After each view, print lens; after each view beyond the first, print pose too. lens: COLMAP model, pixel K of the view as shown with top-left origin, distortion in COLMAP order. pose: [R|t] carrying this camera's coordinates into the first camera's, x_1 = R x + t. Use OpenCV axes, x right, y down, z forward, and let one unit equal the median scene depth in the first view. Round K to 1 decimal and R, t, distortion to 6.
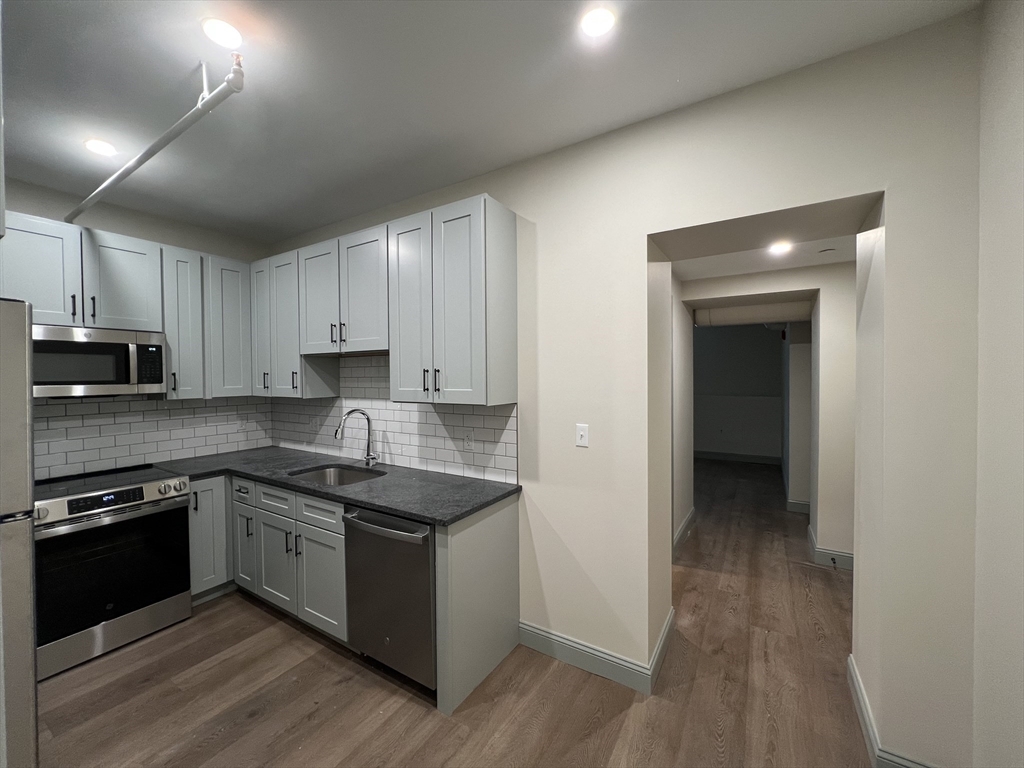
lens RADIAL K [[409.1, 0, 509.7], [0, 409.1, 381.9], [0, 0, 1]] dist [-0.001939, -0.000142]
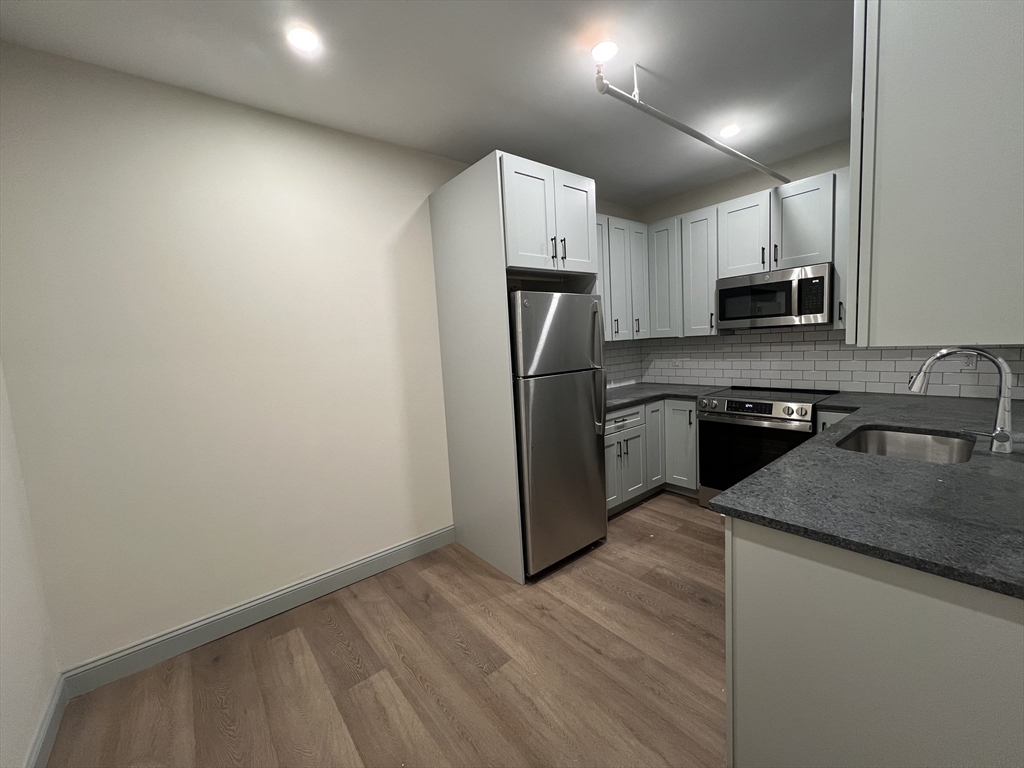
lens RADIAL K [[408.0, 0, 511.0], [0, 408.0, 381.9], [0, 0, 1]] dist [-0.001536, 0.000049]
pose [[-0.325504, 0.123086, -0.937495, 0.399683], [0.046277, 0.992377, 0.114224, 0.021576], [0.944407, -0.006204, -0.328719, 0.601850]]
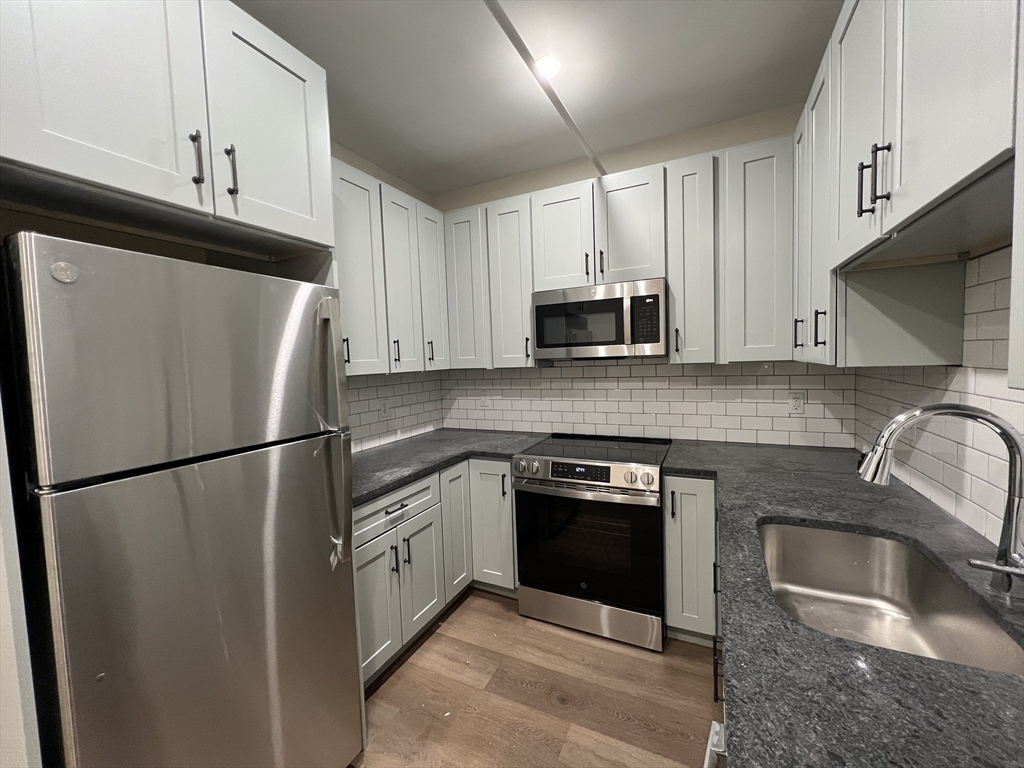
lens RADIAL K [[408.0, 0, 511.0], [0, 408.0, 381.9], [0, 0, 1]] dist [-0.001536, 0.000049]
pose [[0.101472, 0.063617, -0.992802, -0.092867], [0.018340, 0.997664, 0.065803, 0.022499], [0.994669, -0.024885, 0.100068, 0.643486]]
